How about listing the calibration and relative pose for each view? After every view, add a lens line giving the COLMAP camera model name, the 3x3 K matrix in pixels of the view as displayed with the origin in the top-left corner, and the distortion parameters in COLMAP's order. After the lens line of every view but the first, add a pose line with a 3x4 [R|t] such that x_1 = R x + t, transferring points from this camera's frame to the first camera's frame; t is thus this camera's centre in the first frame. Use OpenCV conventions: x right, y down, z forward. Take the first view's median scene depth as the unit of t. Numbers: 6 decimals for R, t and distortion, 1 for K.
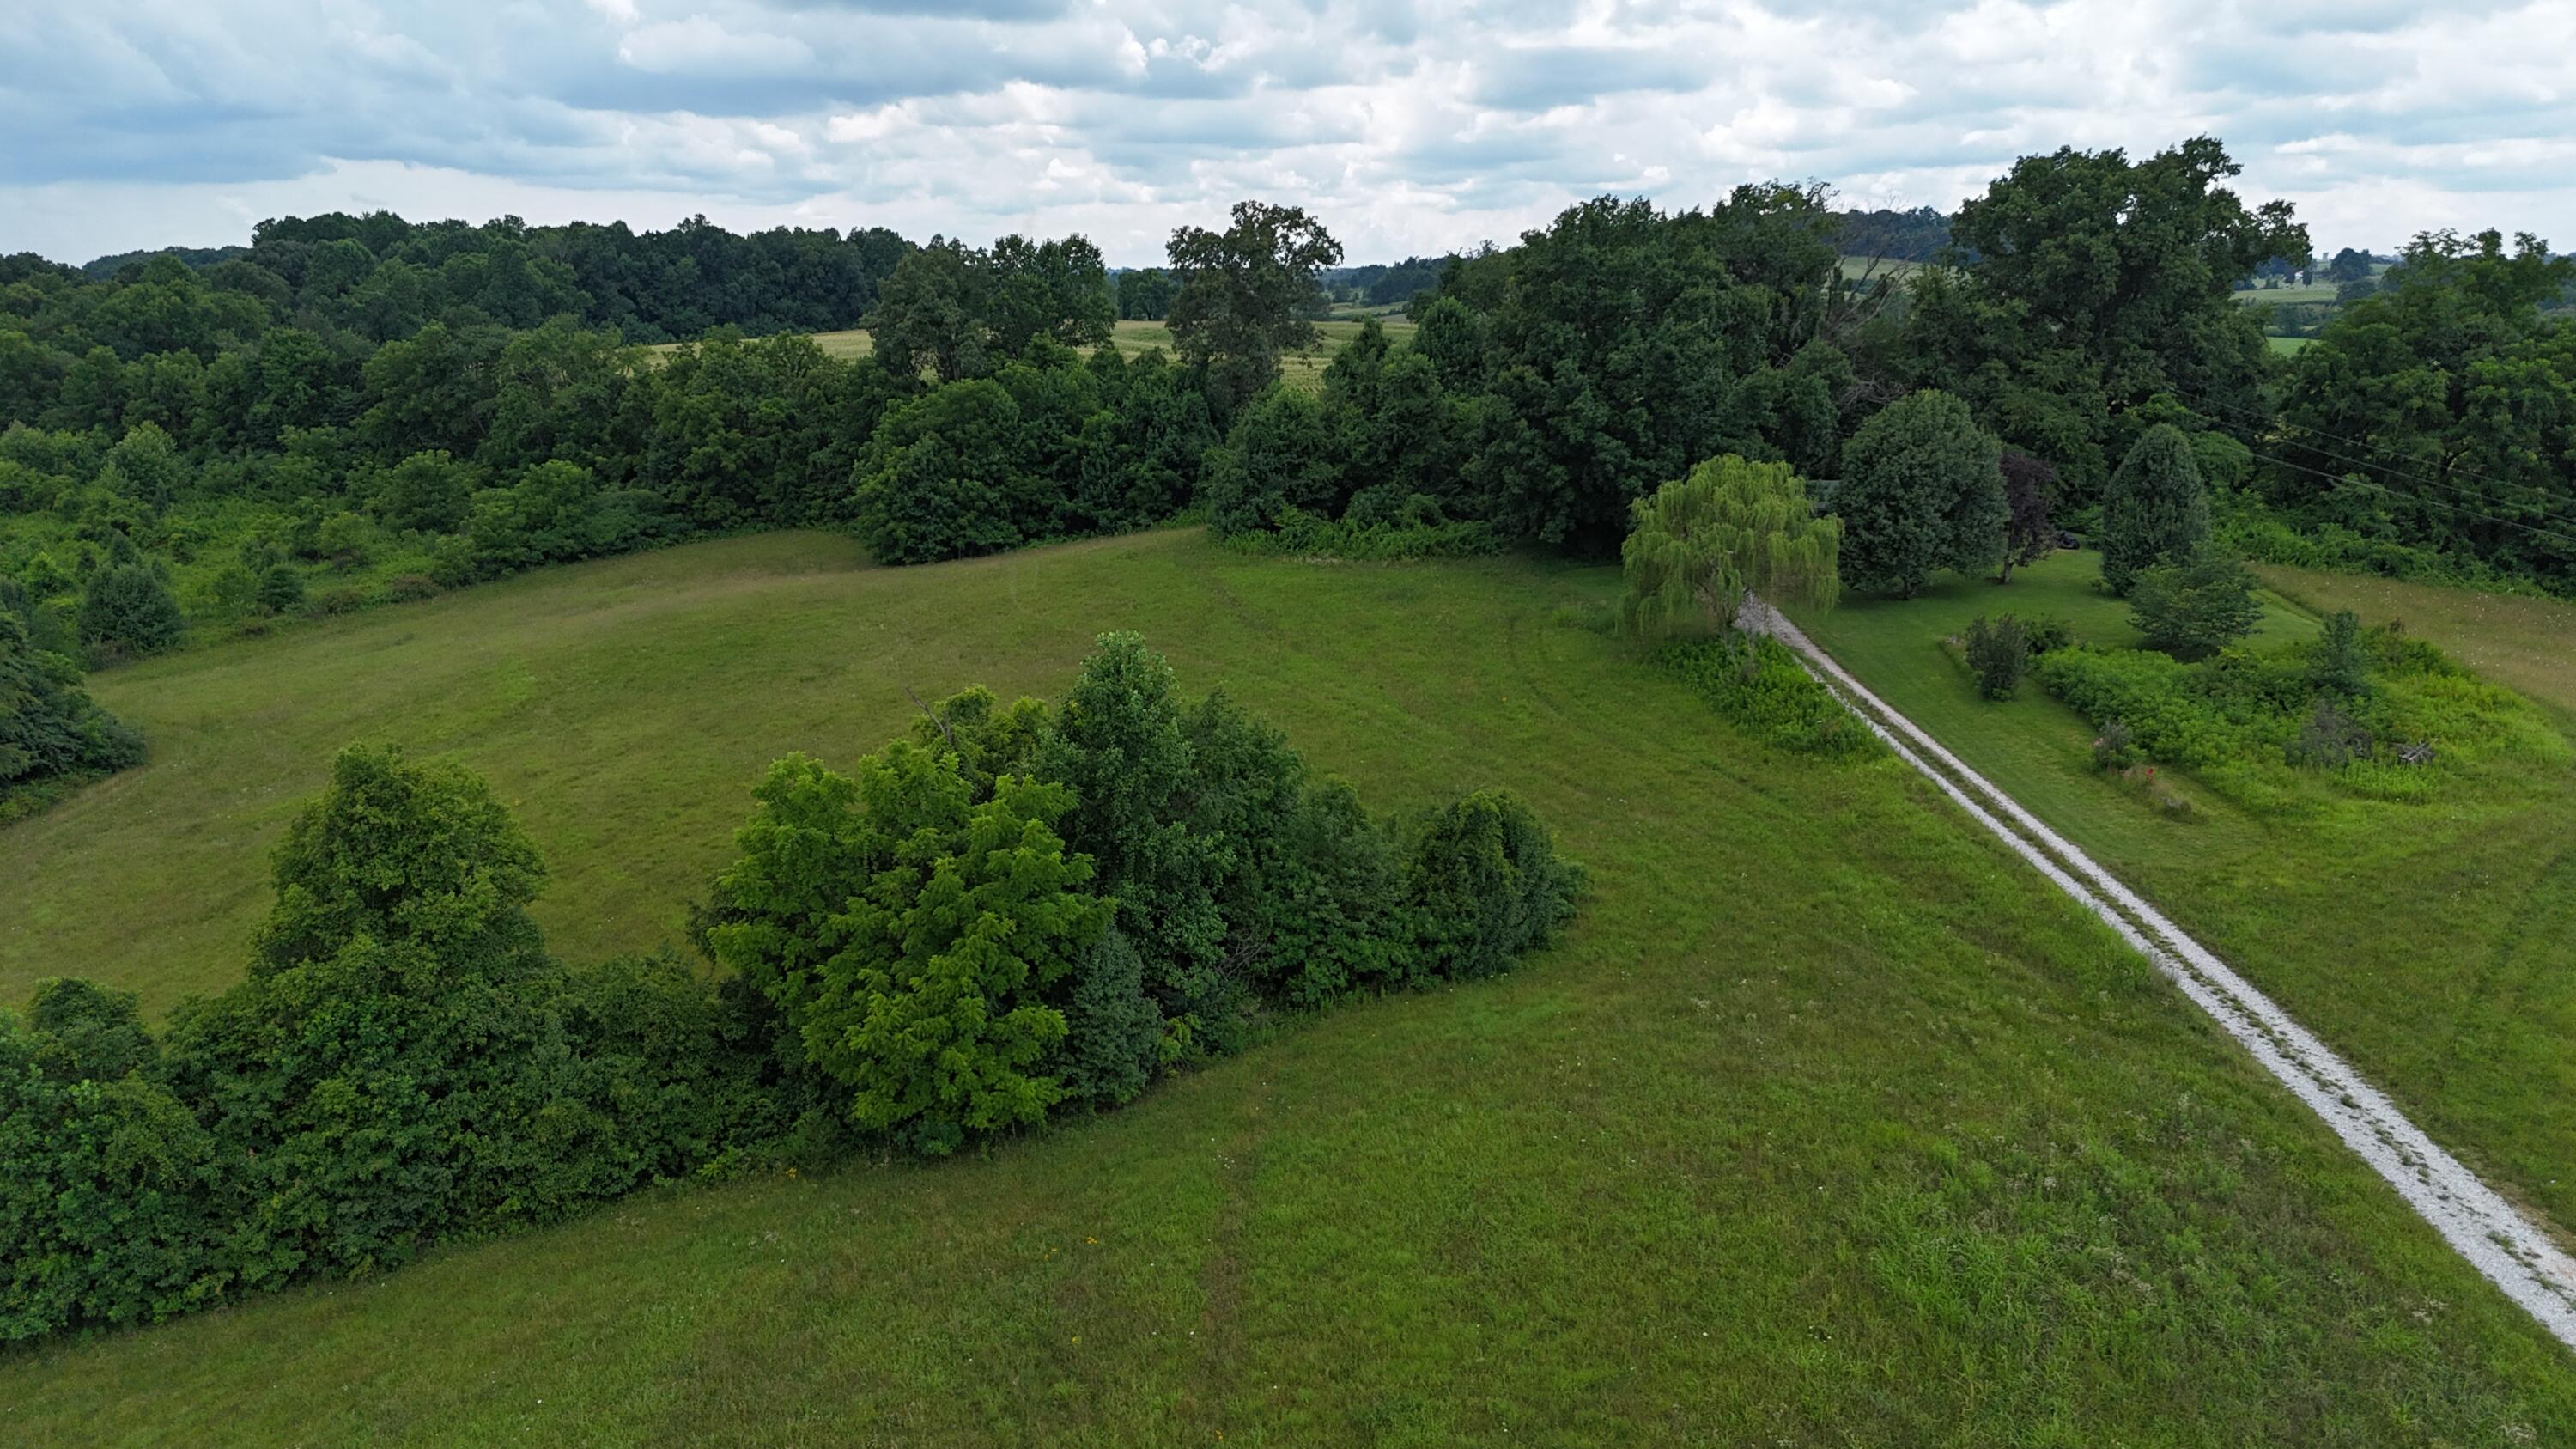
lens RADIAL K [[1906.8, 0, 1300.5], [0, 1906.8, 710.0], [0, 0, 1]] dist [0.077731, -0.075431]
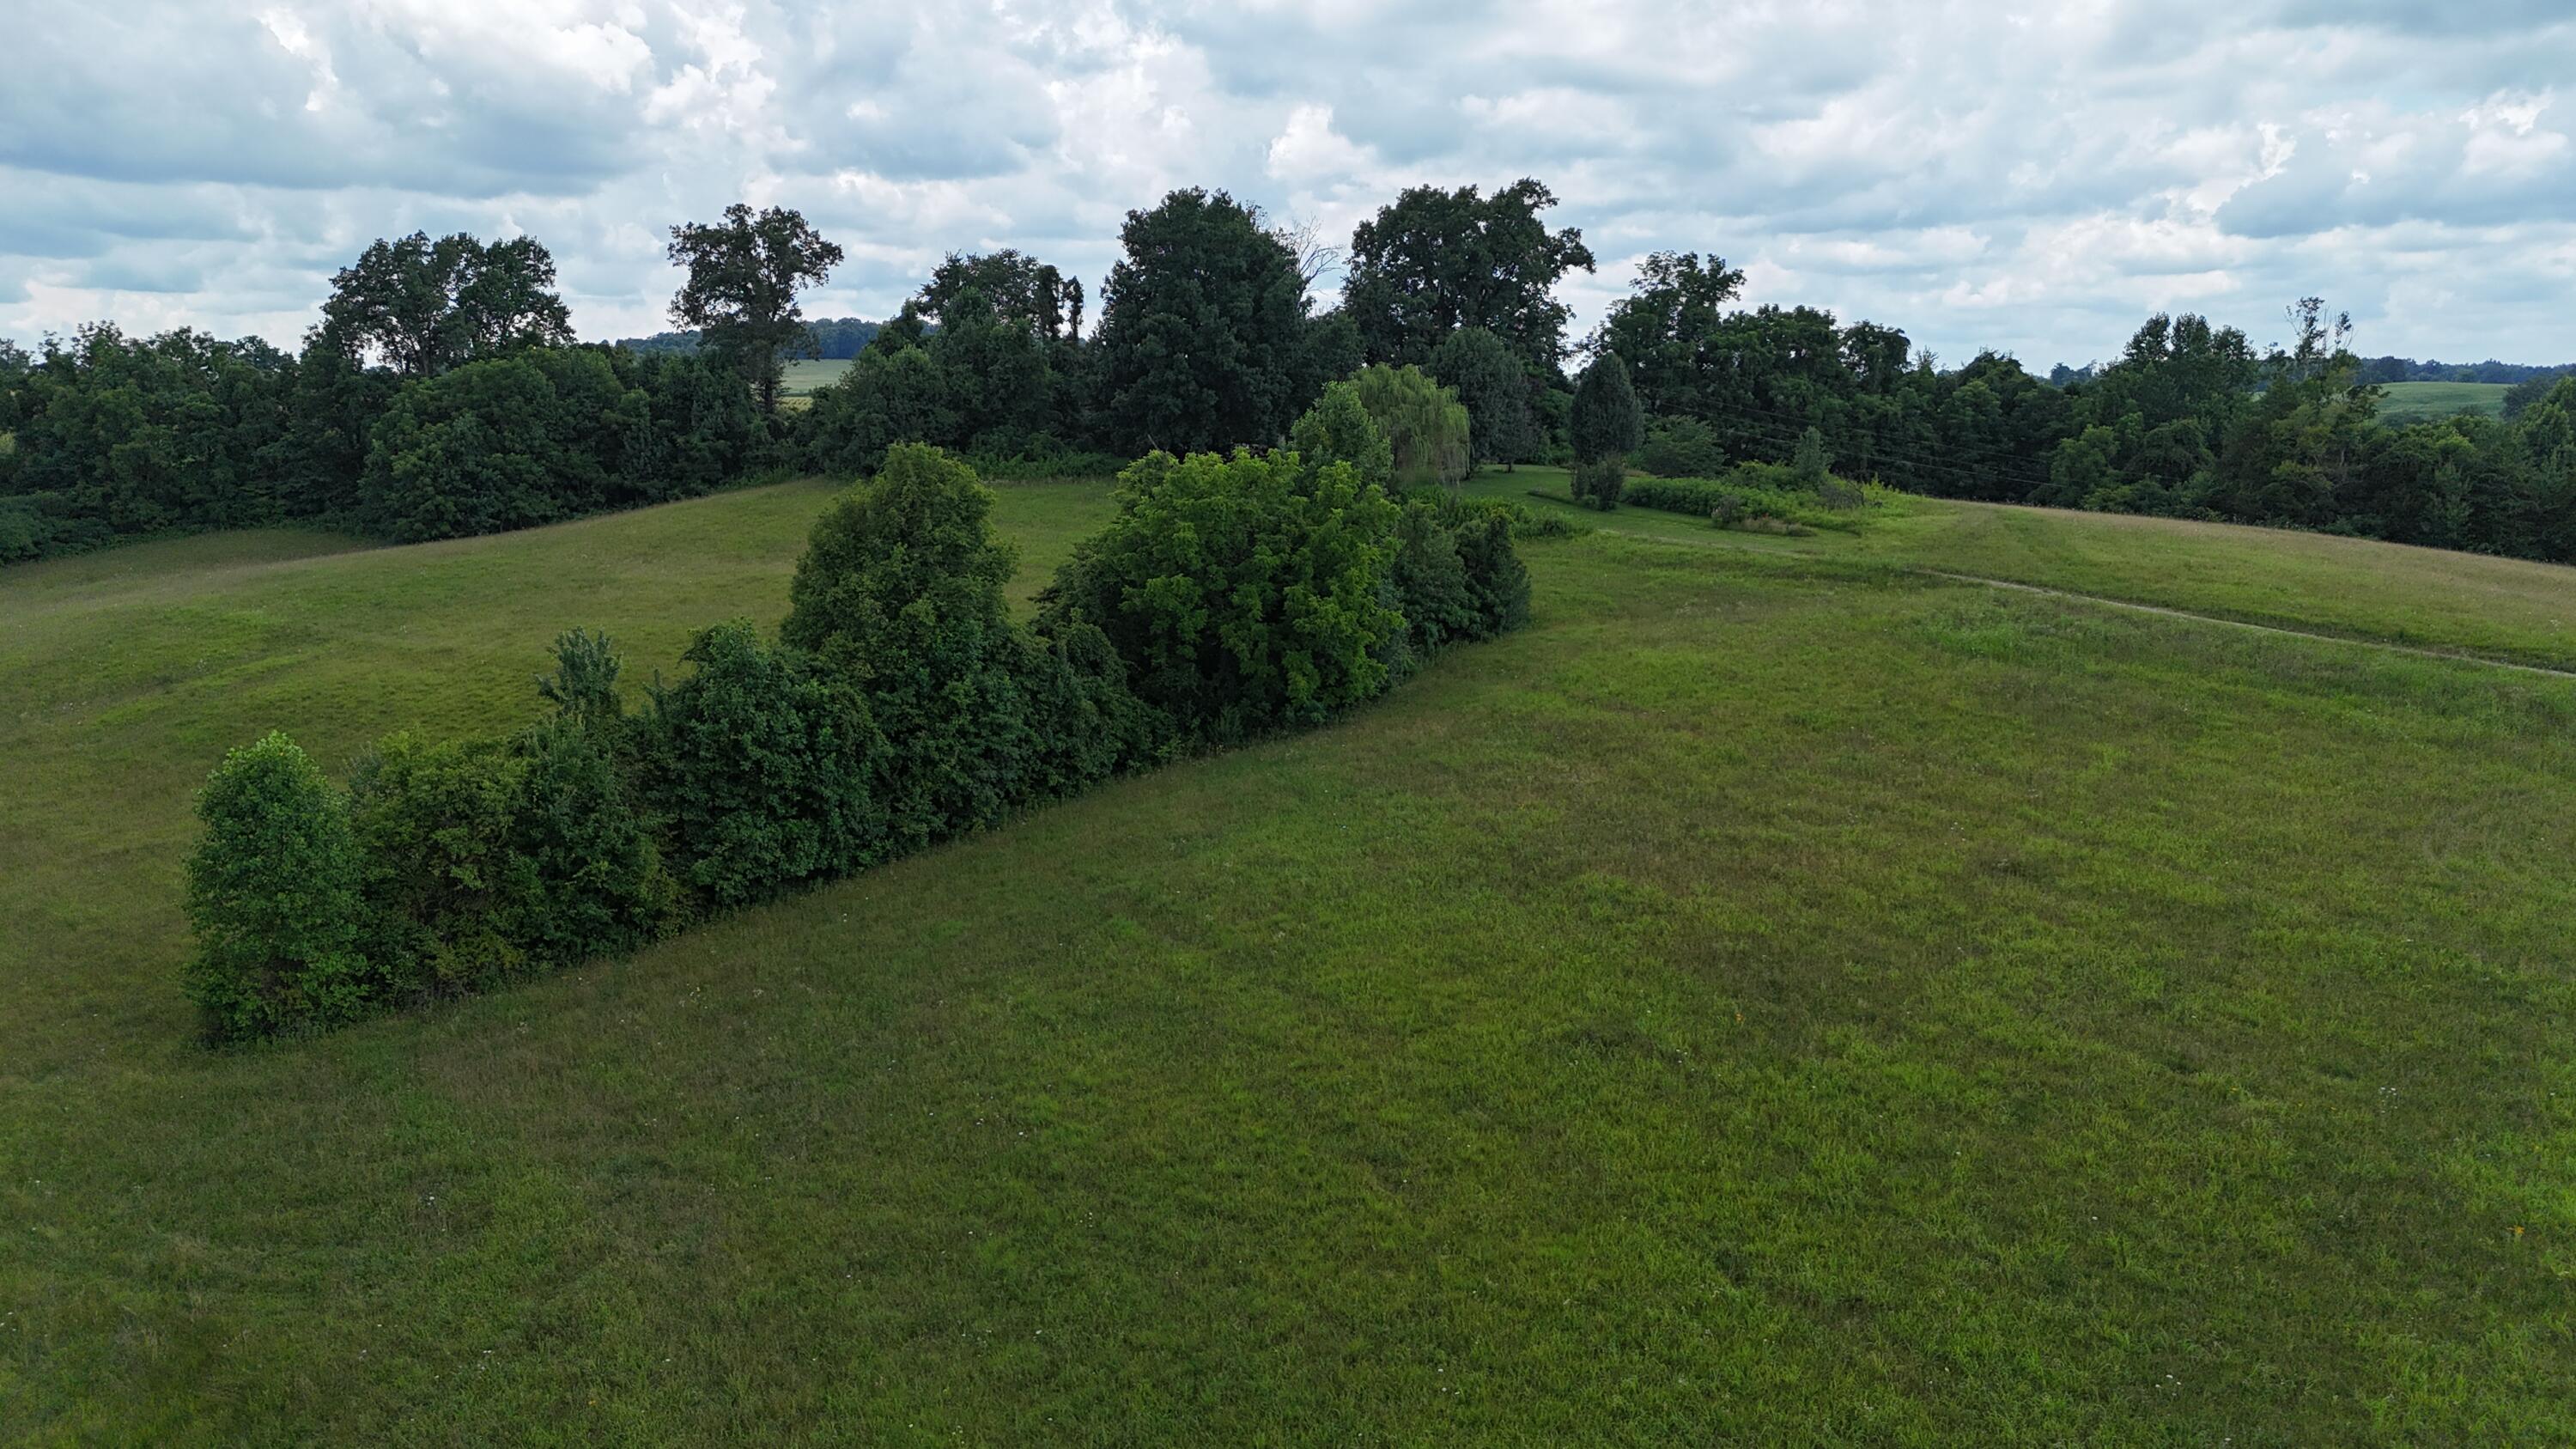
lens RADIAL K [[1896.9, 0, 1288.0], [0, 1896.9, 724.5], [0, 0, 1]] dist [0.075397, -0.075569]
pose [[0.874724, -0.082156, 0.477606, -0.435472], [0.107431, 0.993878, -0.025795, 0.130661], [-0.472563, 0.073873, 0.878195, -0.116277]]
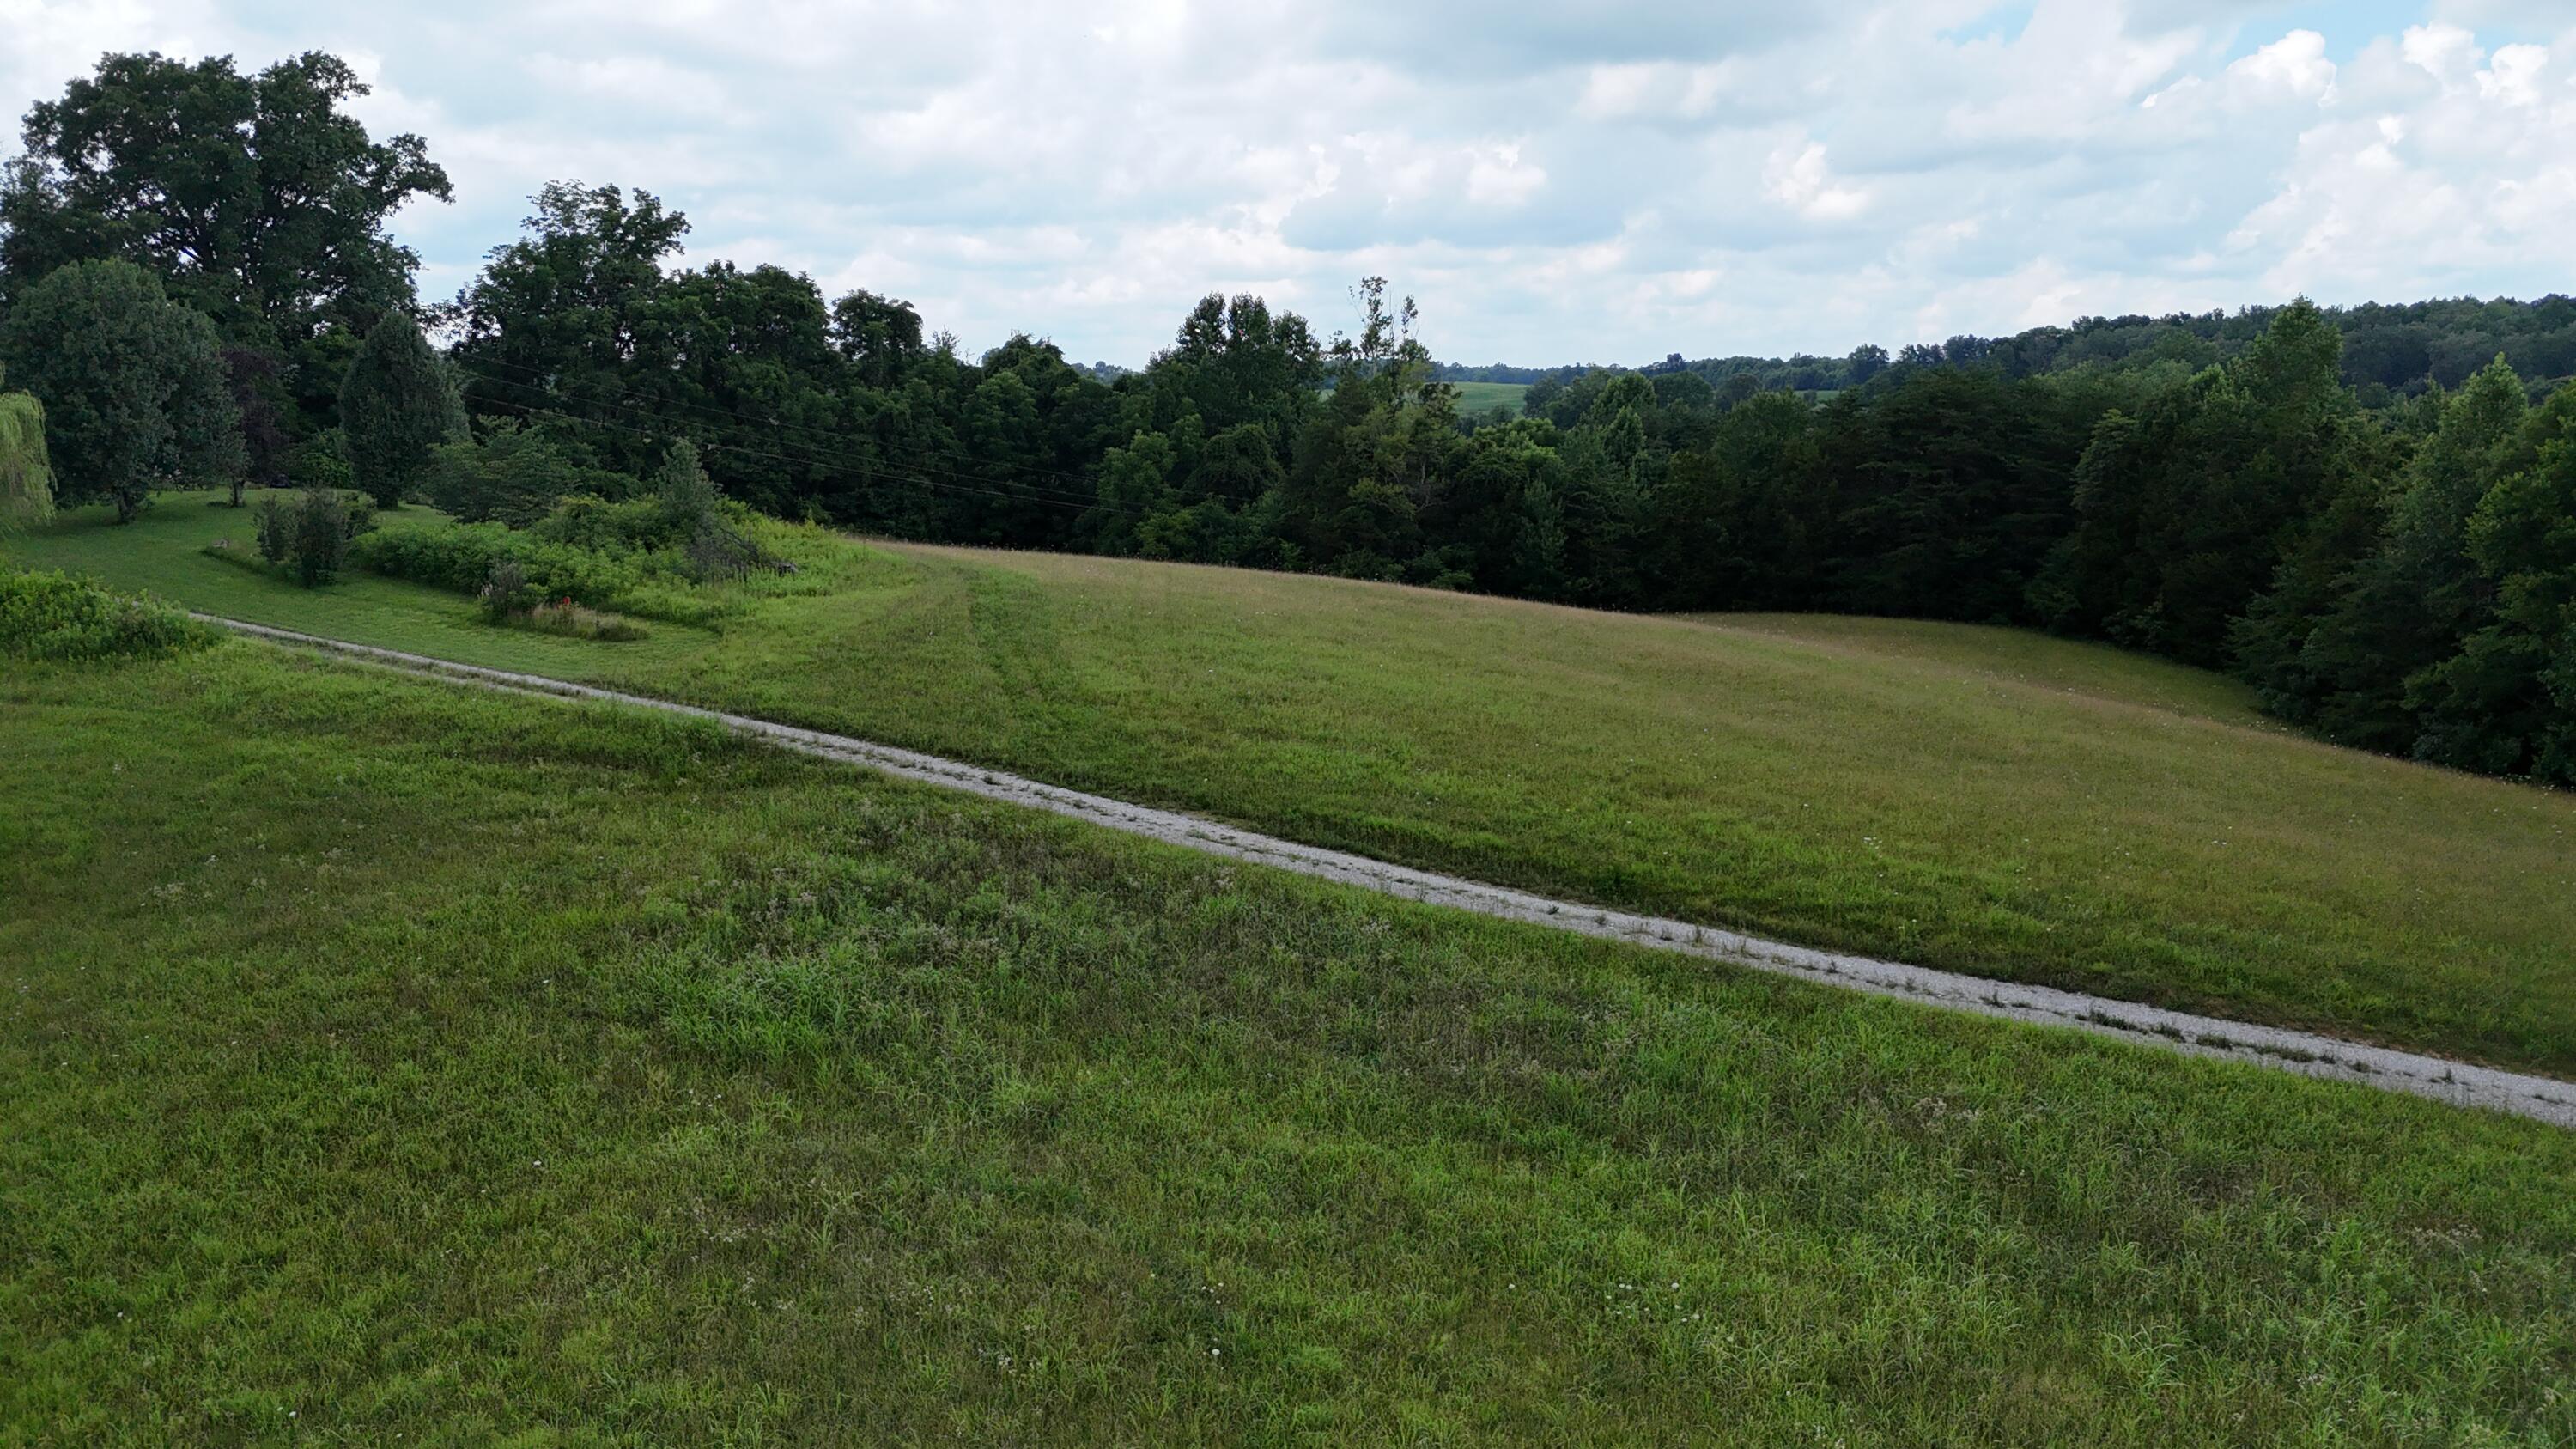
lens RADIAL K [[1896.9, 0, 1288.0], [0, 1896.9, 724.5], [0, 0, 1]] dist [0.075397, -0.075569]
pose [[0.584117, -0.137960, 0.799859, -0.049479], [0.175671, 0.983580, 0.041359, 0.070941], [-0.792431, 0.116354, 0.598761, 0.142882]]
